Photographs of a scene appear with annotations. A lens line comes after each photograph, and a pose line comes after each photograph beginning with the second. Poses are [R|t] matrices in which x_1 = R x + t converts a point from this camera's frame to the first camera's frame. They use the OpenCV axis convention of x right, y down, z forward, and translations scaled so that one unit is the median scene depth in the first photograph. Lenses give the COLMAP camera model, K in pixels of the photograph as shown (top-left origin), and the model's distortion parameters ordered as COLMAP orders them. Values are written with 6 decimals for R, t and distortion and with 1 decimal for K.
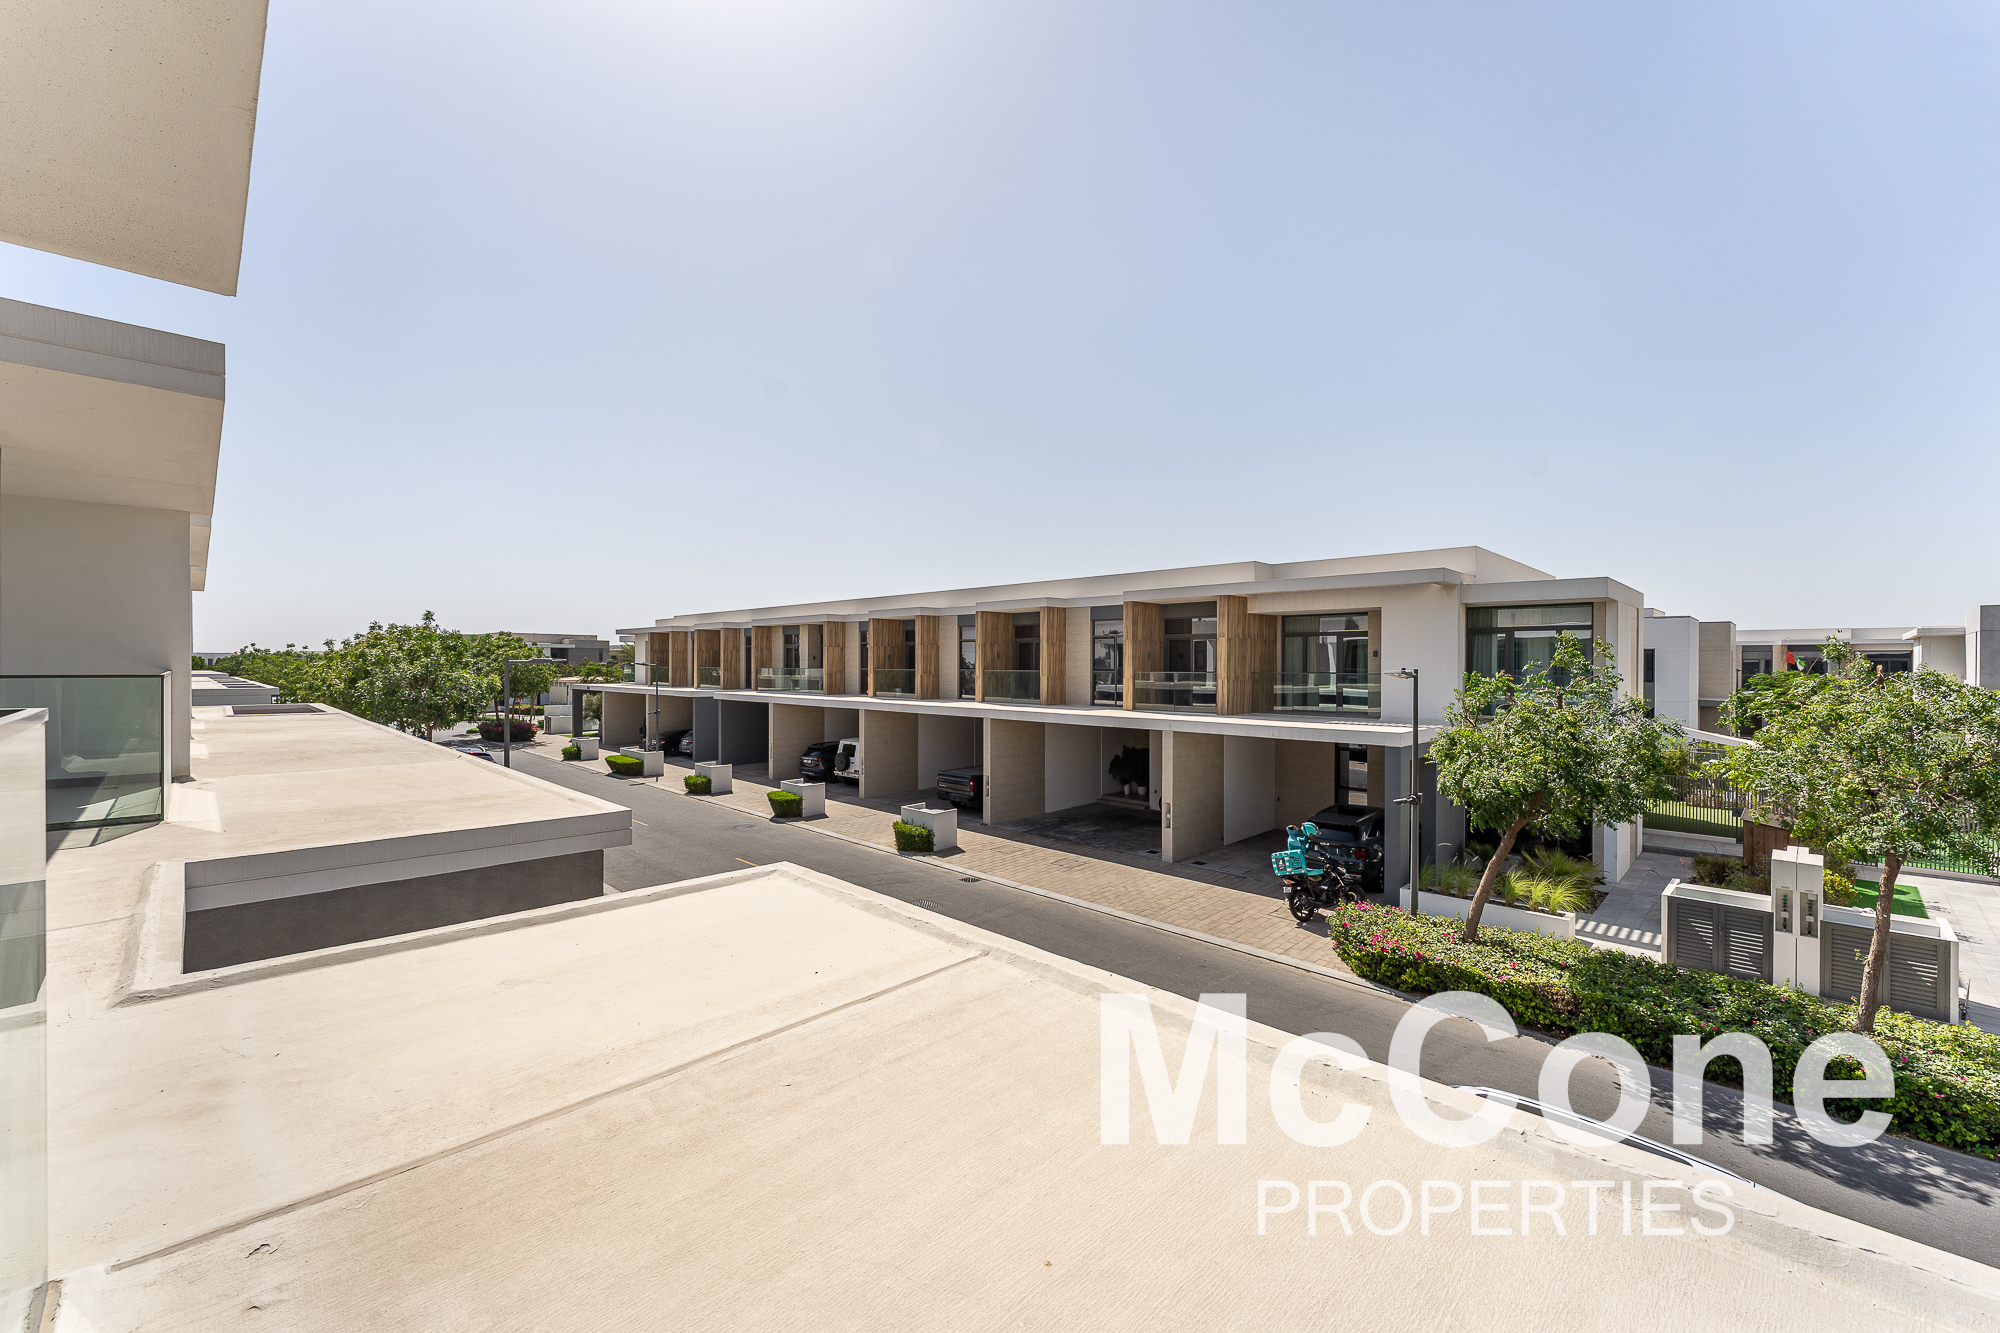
lens RADIAL K [[806.7, 0, 996.7], [0, 806.7, 667.7], [0, 0, 1]] dist [-0.001644, -0.000601]
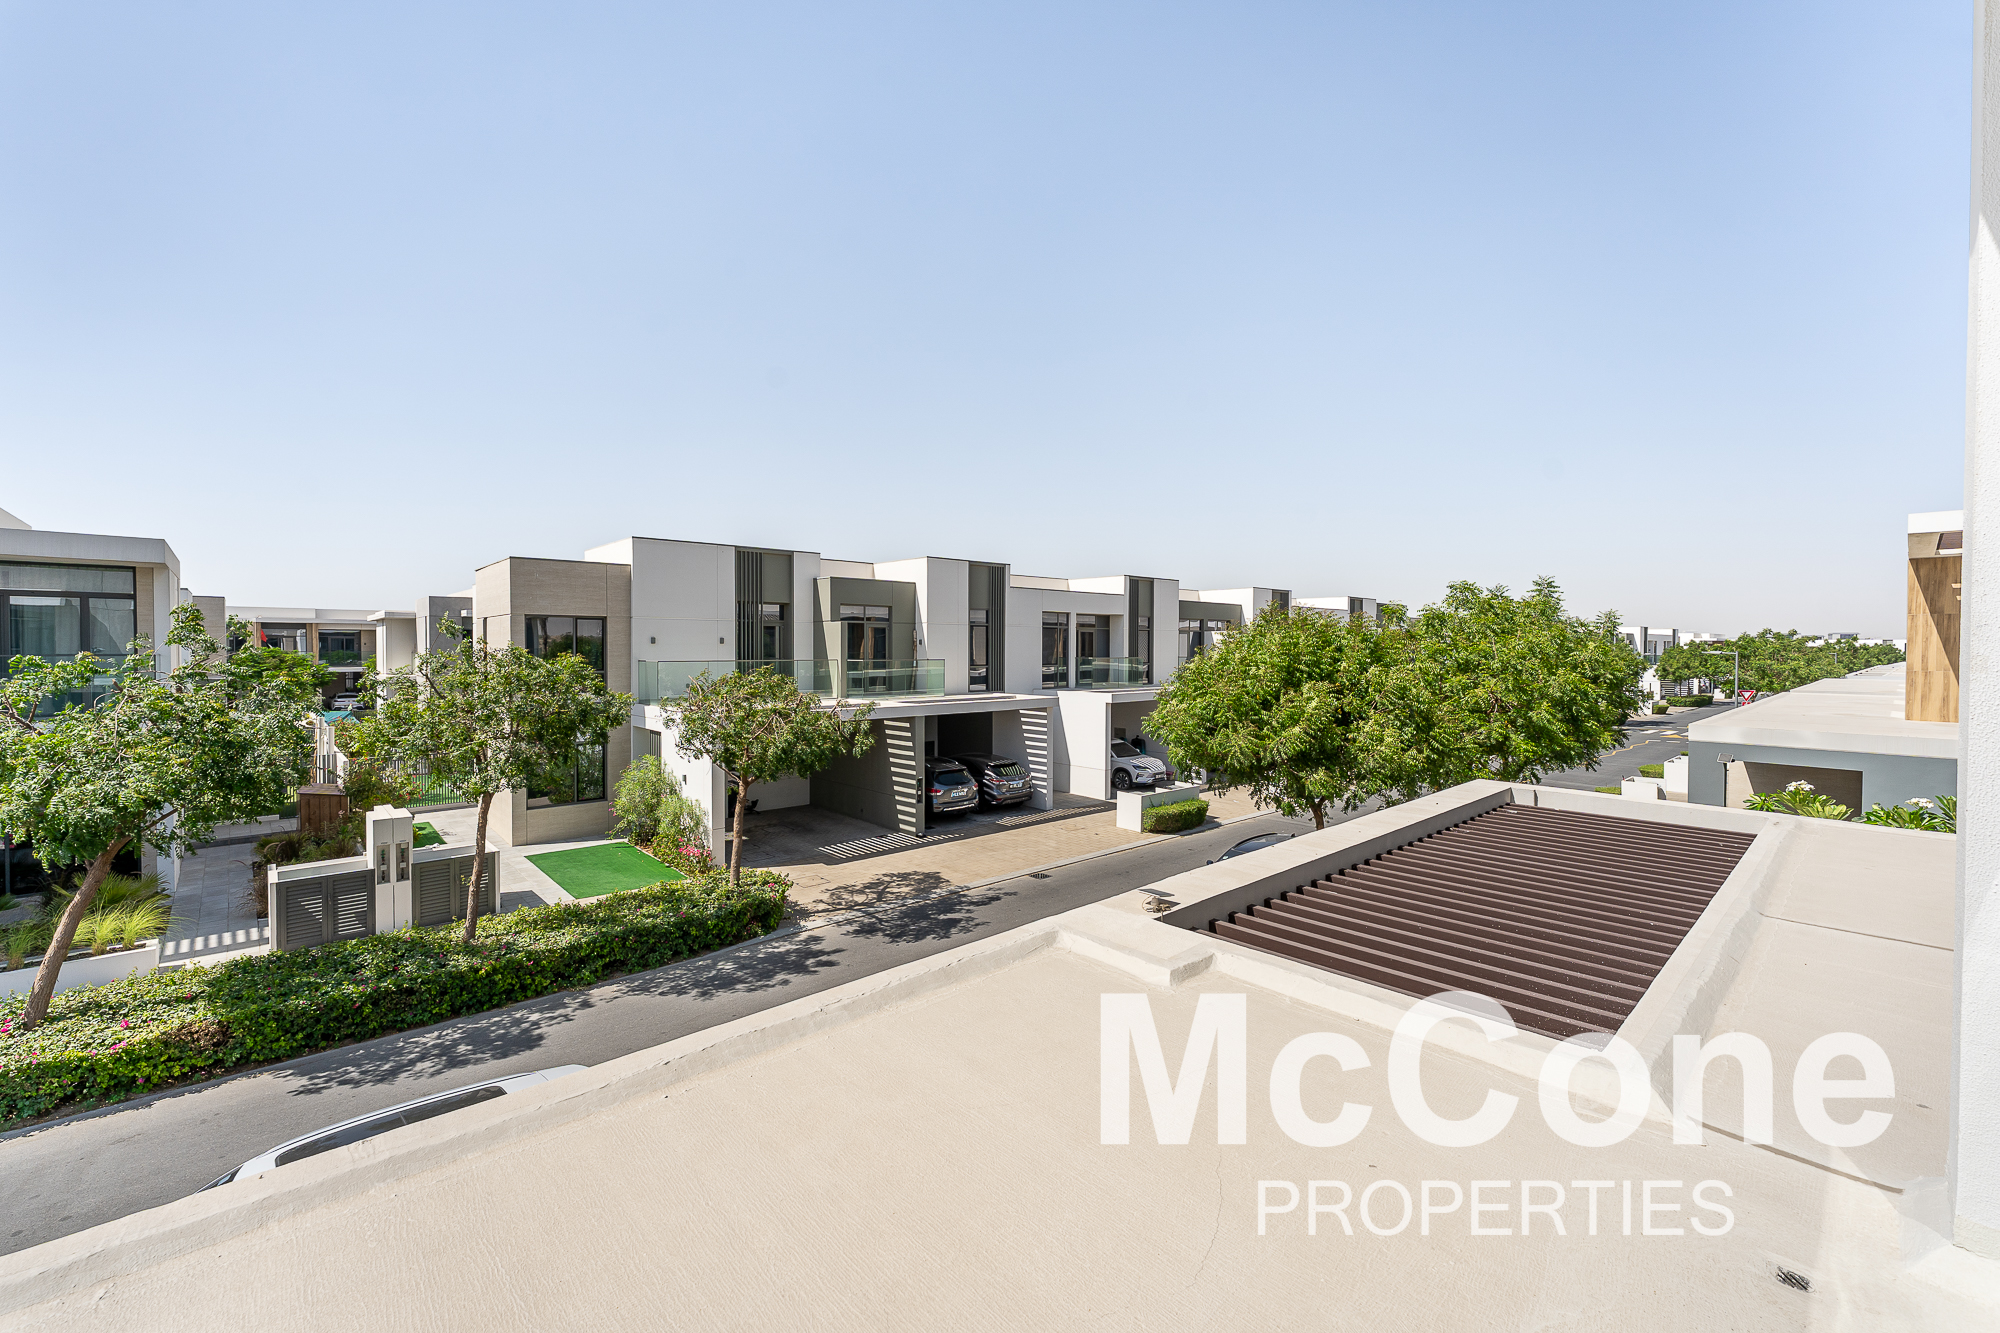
lens RADIAL K [[806.7, 0, 1008.7], [0, 806.7, 650.6], [0, 0, 1]] dist [-0.001644, -0.000601]
pose [[0.030345, -0.008382, 0.999504, -0.106134], [0.000184, 0.999965, 0.008380, -0.002344], [-0.999539, -0.000071, 0.030345, 0.104241]]
